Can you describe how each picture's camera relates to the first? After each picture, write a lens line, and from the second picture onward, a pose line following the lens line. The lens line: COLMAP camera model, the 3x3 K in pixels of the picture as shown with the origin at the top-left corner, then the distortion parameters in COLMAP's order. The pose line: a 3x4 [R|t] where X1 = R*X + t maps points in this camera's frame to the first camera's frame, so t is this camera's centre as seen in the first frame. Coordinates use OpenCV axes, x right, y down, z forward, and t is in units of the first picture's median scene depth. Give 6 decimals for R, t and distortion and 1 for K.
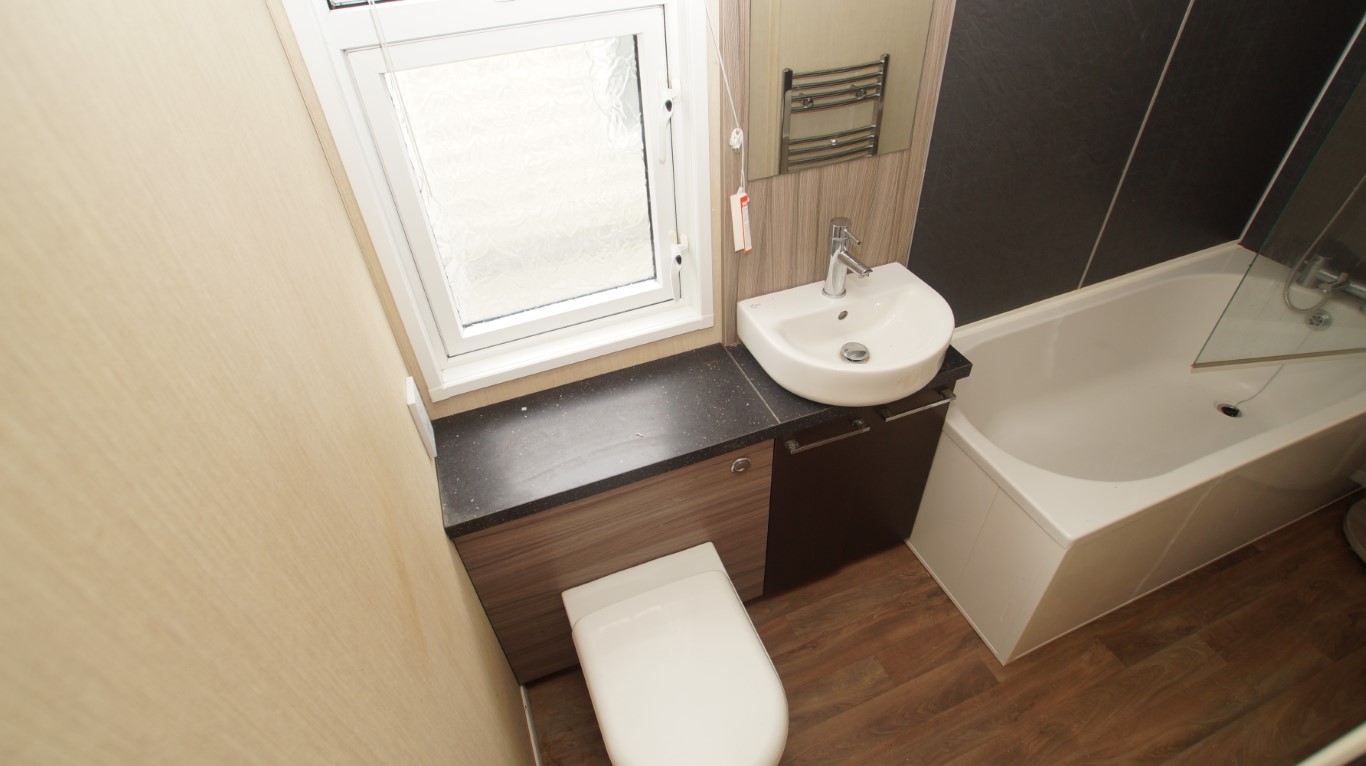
lens RADIAL K [[653.0, 0, 674.0], [0, 653.0, 374.4], [0, 0, 1]] dist [-0.072515, 0.035607]
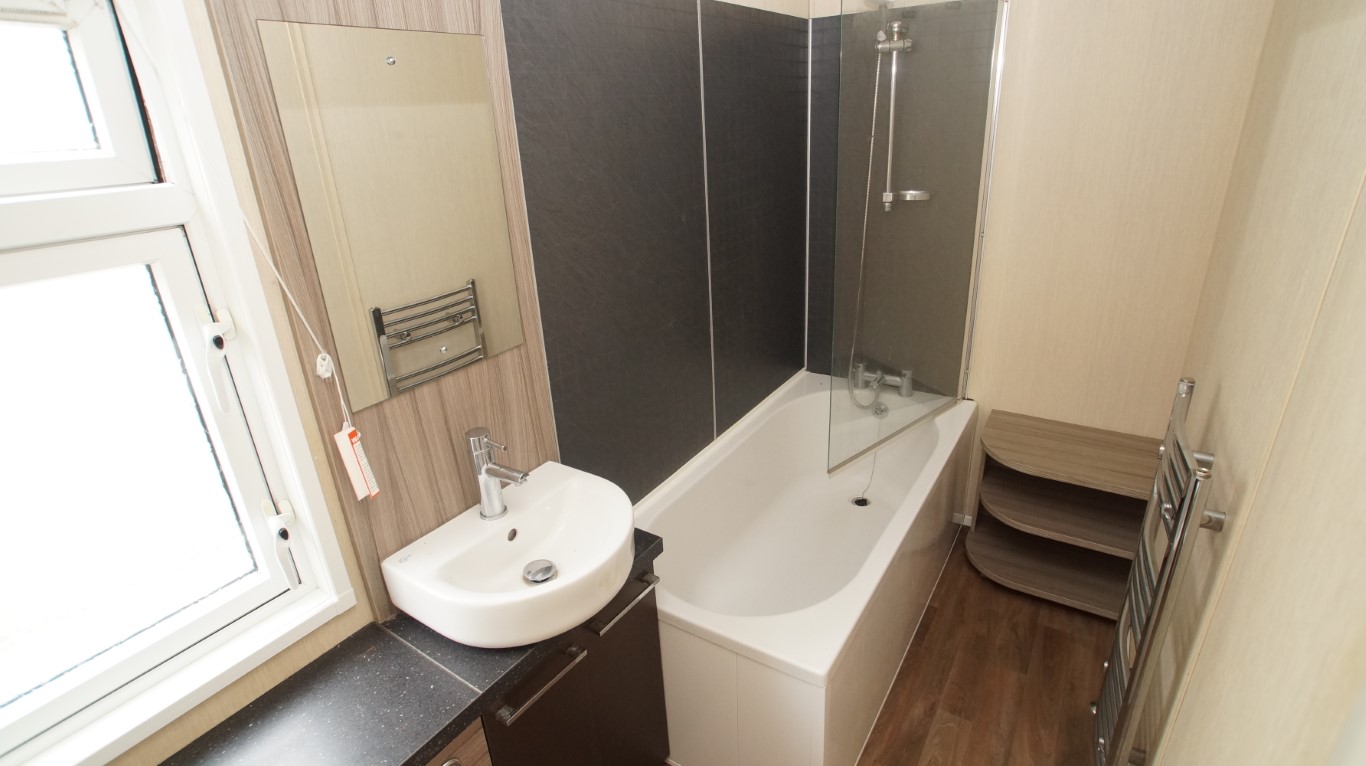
lens RADIAL K [[653.0, 0, 674.0], [0, 653.0, 374.4], [0, 0, 1]] dist [-0.072515, 0.035607]
pose [[0.819081, -0.200720, 0.537418, 0.017732], [0.376827, 0.894597, -0.240201, 0.005724], [-0.432560, 0.399258, 0.808384, 0.130878]]
